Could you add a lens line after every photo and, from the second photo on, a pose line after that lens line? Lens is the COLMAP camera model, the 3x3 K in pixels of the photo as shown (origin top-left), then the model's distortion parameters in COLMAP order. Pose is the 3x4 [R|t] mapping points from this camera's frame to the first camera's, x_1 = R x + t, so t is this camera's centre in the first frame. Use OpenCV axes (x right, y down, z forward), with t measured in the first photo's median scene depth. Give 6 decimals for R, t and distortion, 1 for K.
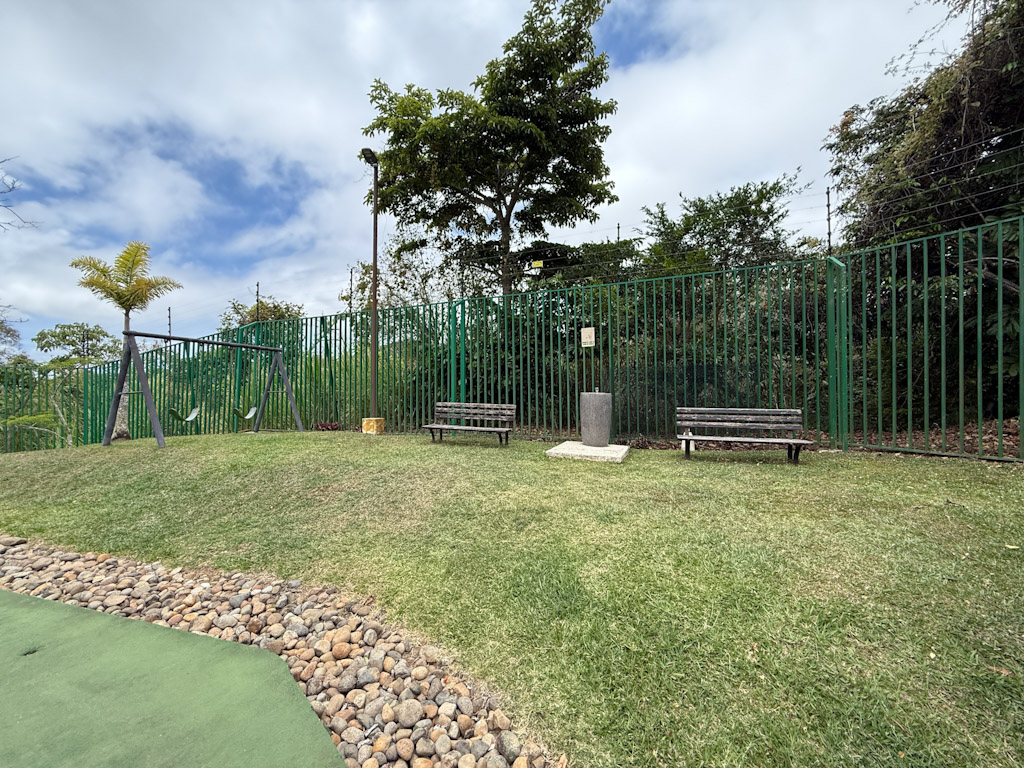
lens RADIAL K [[407.1, 0, 509.9], [0, 407.1, 383.0], [0, 0, 1]] dist [-0.001102, -0.000284]
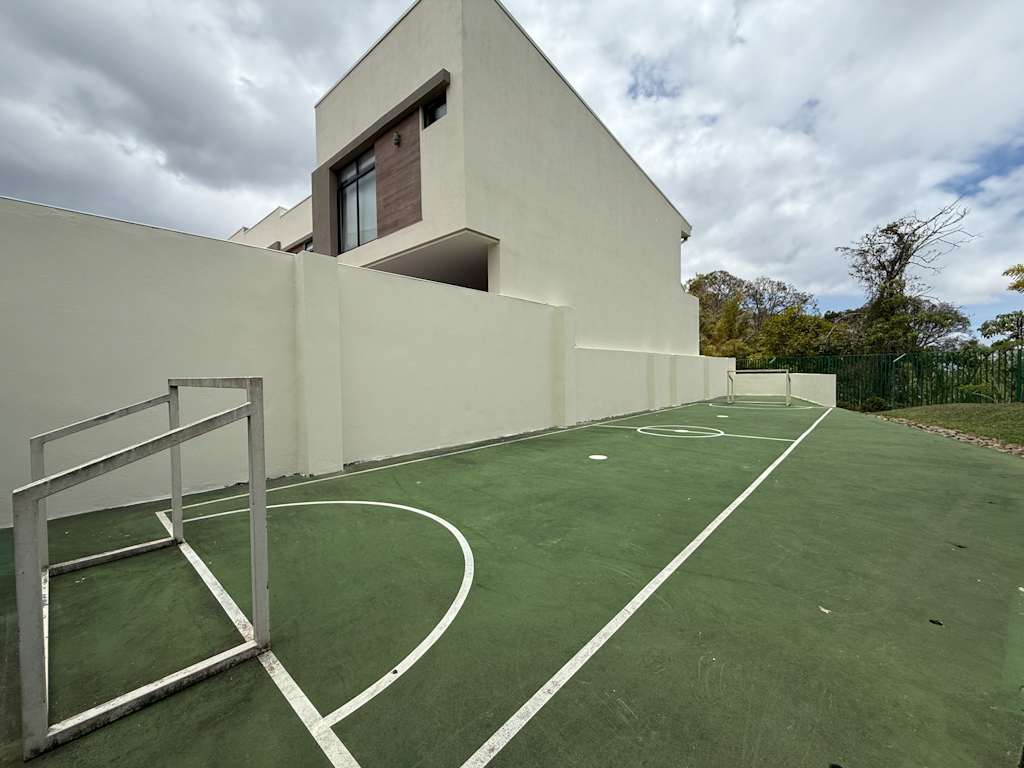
lens RADIAL K [[407.1, 0, 509.9], [0, 407.1, 383.0], [0, 0, 1]] dist [-0.001102, -0.000284]
pose [[-0.155538, 0.022172, -0.987581, 0.307778], [0.019934, 0.999615, 0.019303, 0.006059], [0.987629, -0.016685, -0.155920, -0.246556]]
